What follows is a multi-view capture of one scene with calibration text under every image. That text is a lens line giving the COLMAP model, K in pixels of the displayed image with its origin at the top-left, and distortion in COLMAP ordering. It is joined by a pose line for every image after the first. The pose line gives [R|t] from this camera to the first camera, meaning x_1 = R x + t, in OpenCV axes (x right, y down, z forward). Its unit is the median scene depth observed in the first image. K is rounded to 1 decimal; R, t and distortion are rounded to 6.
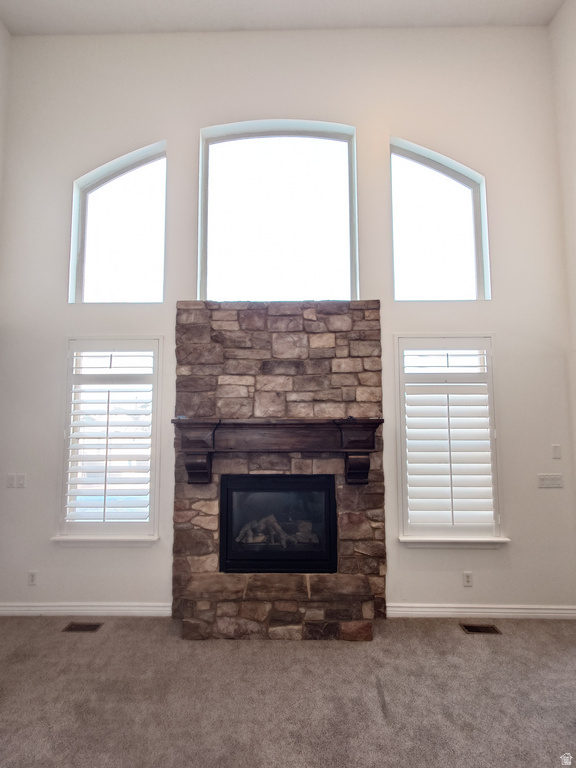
lens RADIAL K [[367.9, 0, 288.9], [0, 367.9, 399.8], [0, 0, 1]] dist [0.007660, -0.002943]
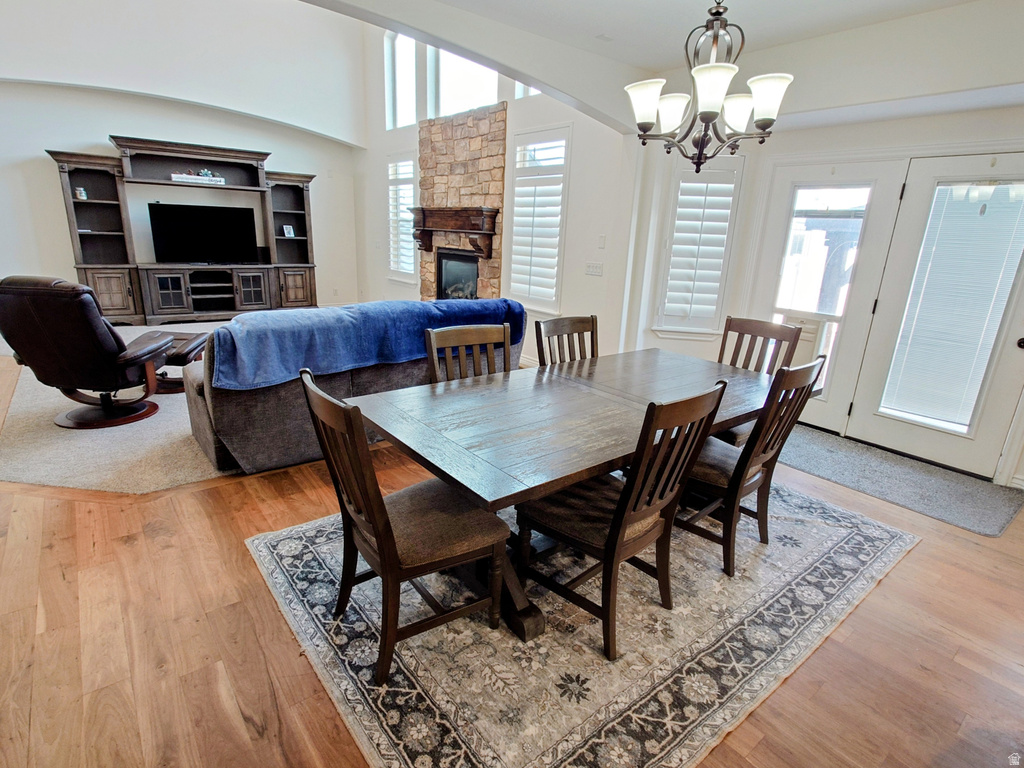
lens RADIAL K [[534.7, 0, 510.3], [0, 534.7, 389.7], [0, 0, 1]] dist [0.006952, -0.000864]
pose [[0.633380, 0.251299, -0.731901, 1.763307], [0.017553, 0.940893, 0.338247, 0.016394], [0.773642, -0.227086, 0.591532, -0.205318]]
